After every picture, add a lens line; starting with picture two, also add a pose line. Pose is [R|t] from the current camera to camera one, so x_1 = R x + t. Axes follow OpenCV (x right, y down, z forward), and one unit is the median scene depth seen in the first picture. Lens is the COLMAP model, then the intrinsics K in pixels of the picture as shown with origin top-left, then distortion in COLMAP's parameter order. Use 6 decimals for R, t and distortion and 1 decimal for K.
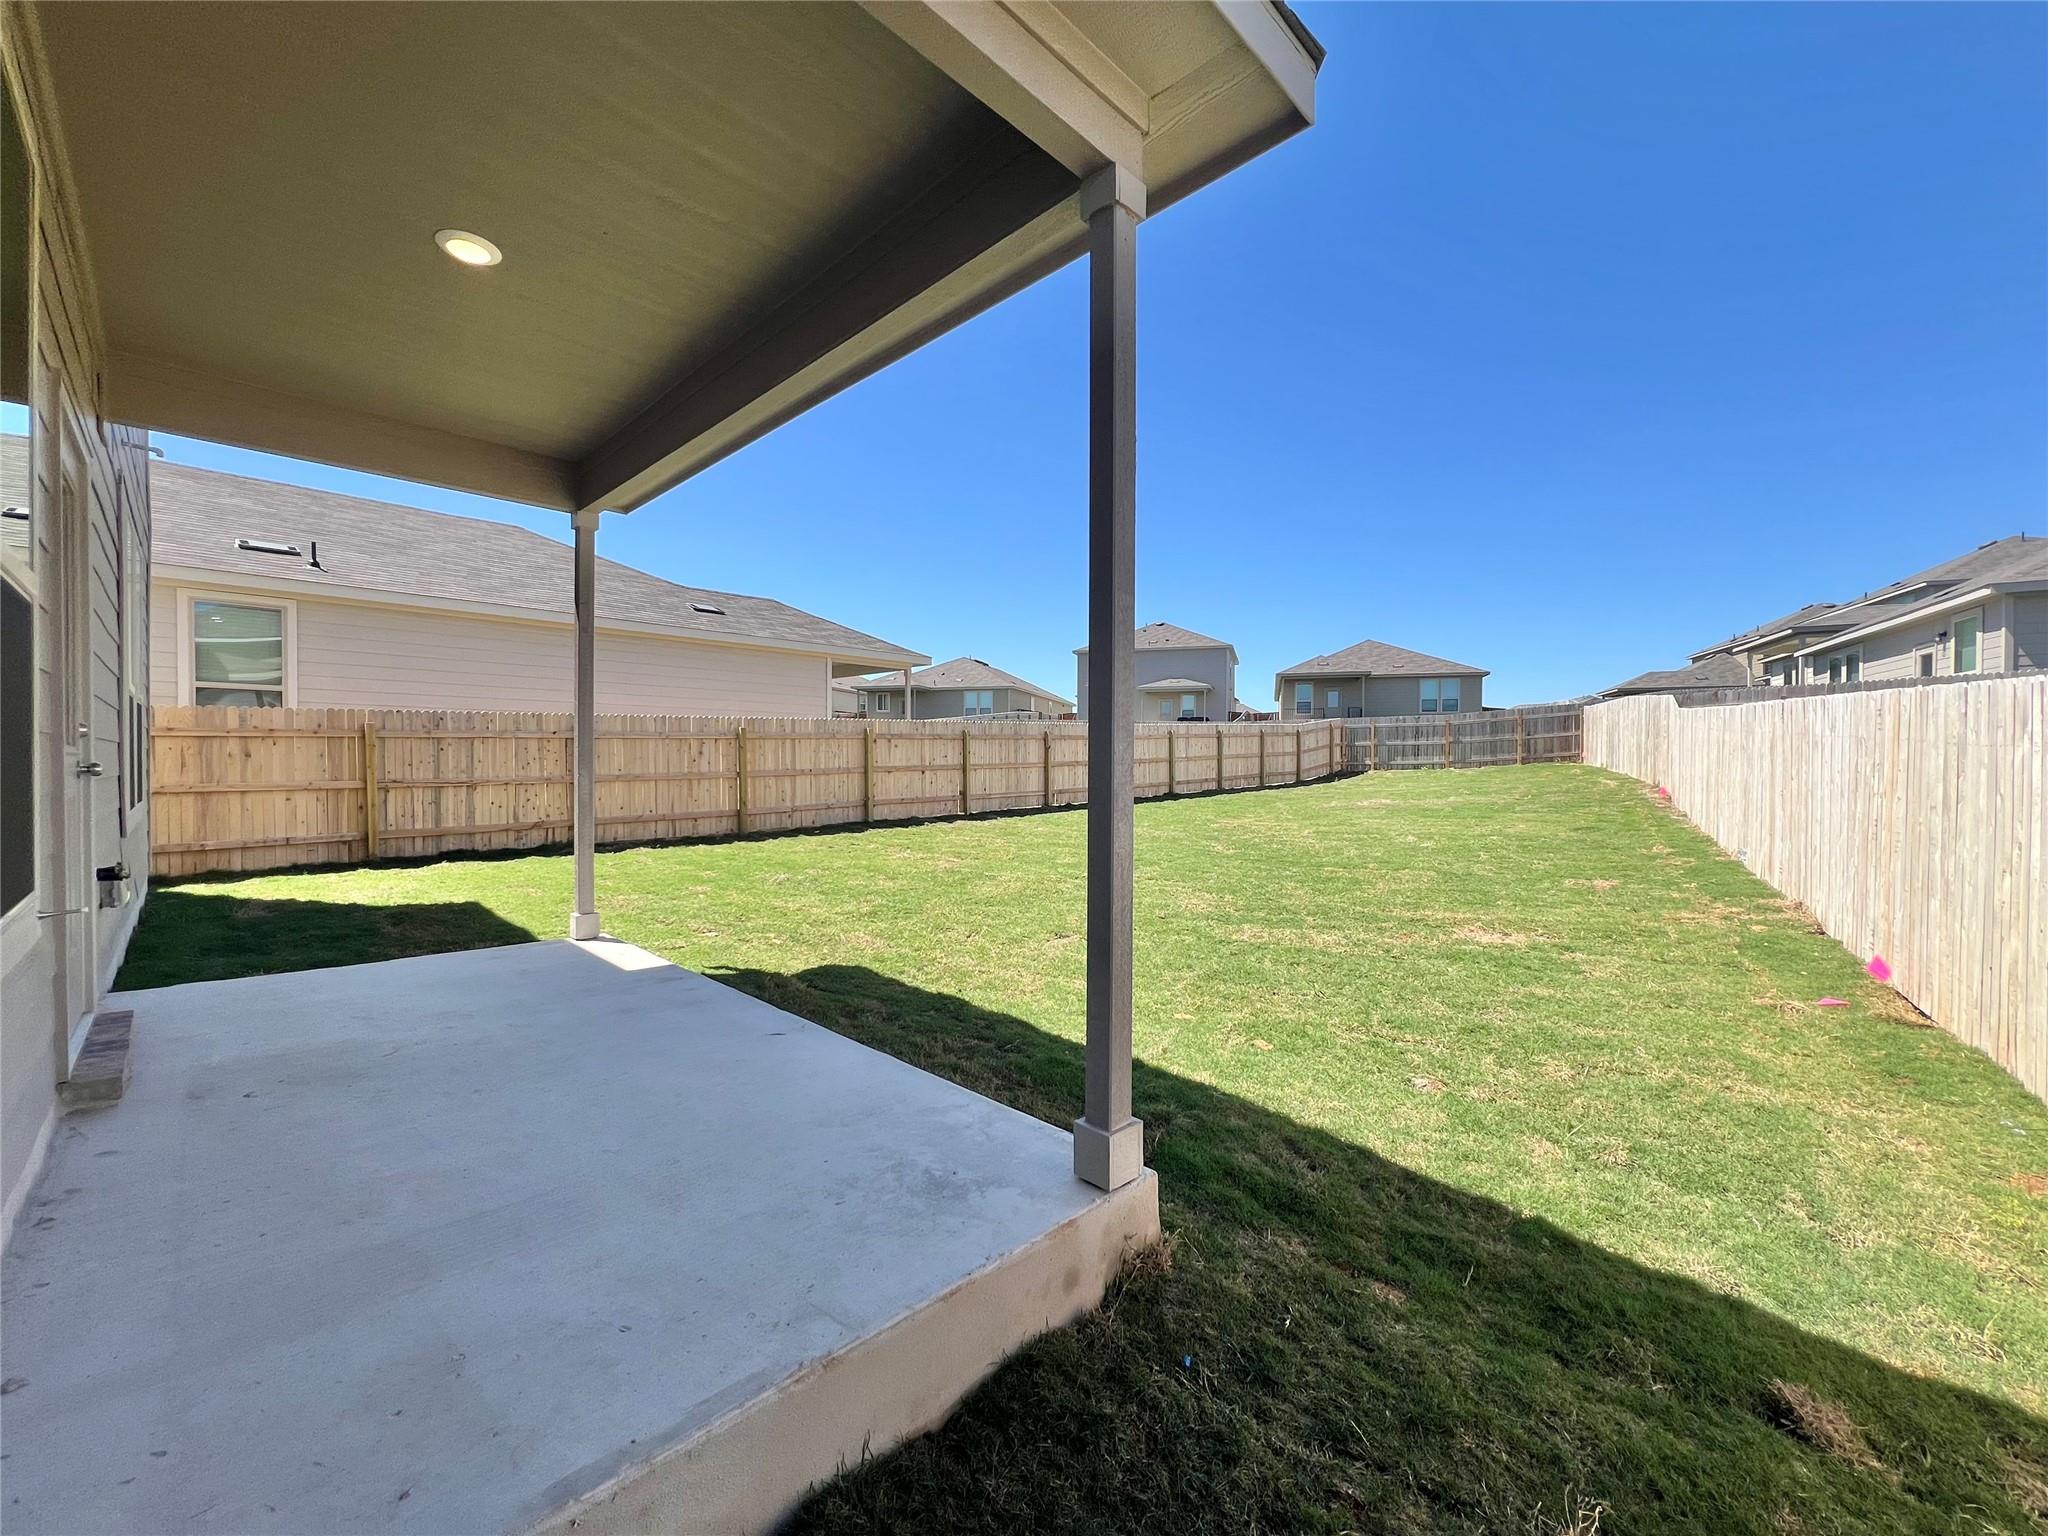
lens RADIAL K [[816.8, 0, 1029.5], [0, 816.8, 764.2], [0, 0, 1]] dist [-0.002837, -0.001130]
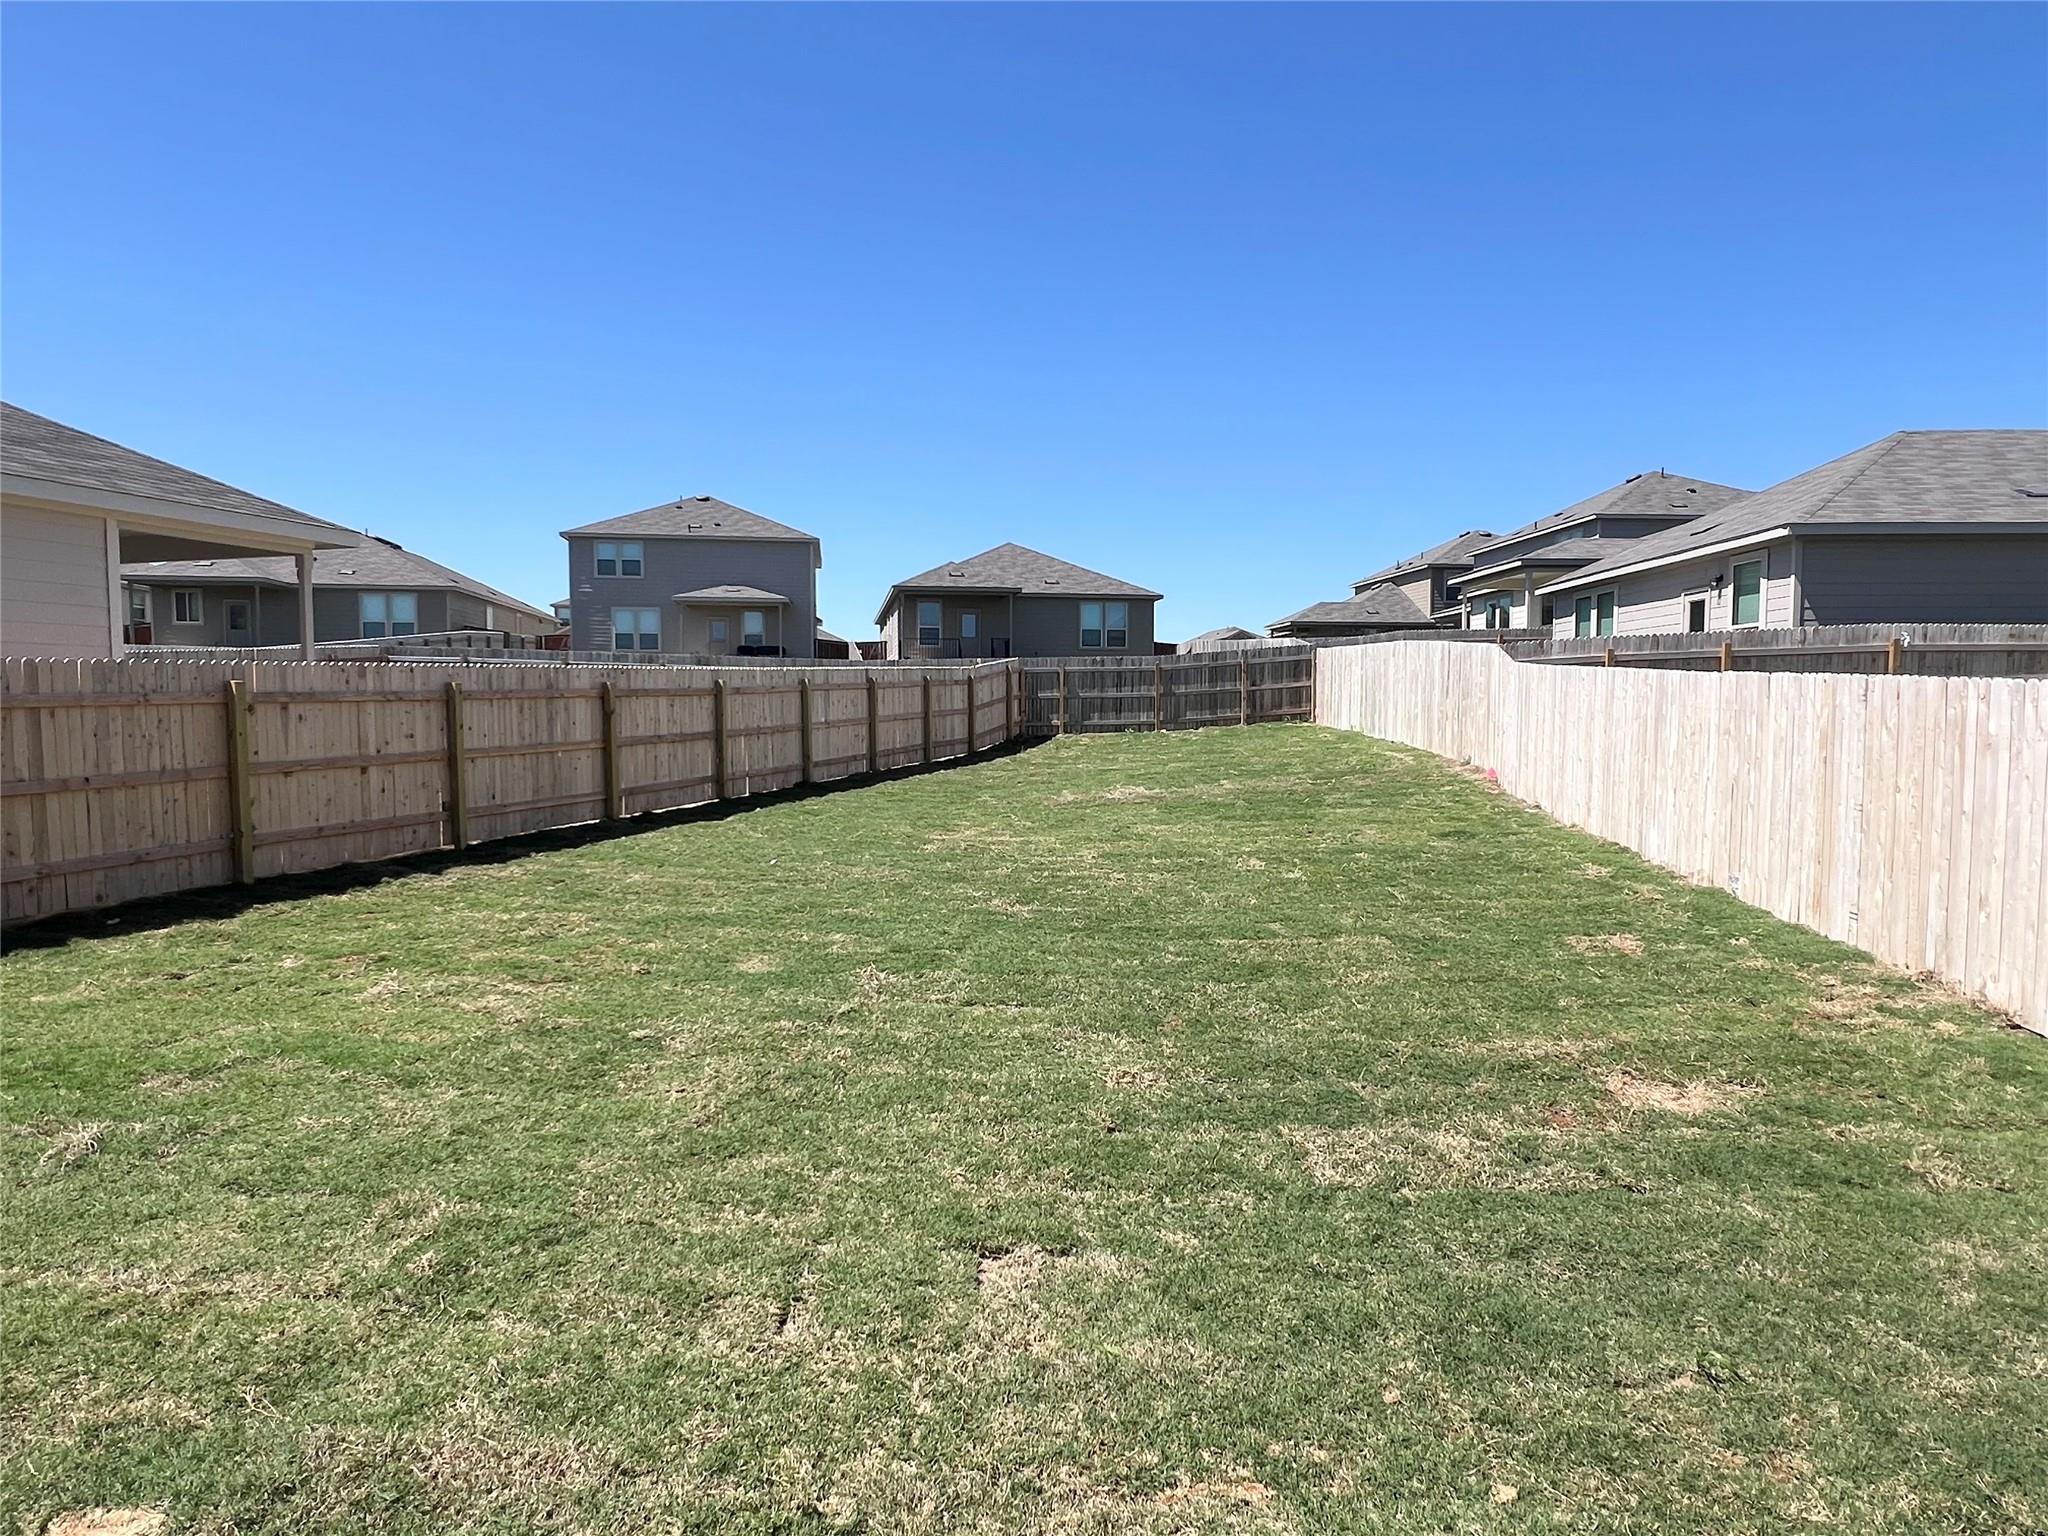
lens RADIAL K [[1170.6, 0, 1018.5], [0, 1170.6, 764.8], [0, 0, 1]] dist [-0.001314, -0.001950]
pose [[0.899531, -0.024435, 0.436173, -0.062642], [0.003113, 0.998768, 0.049534, -0.019943], [-0.436846, -0.043199, 0.898498, 0.151654]]
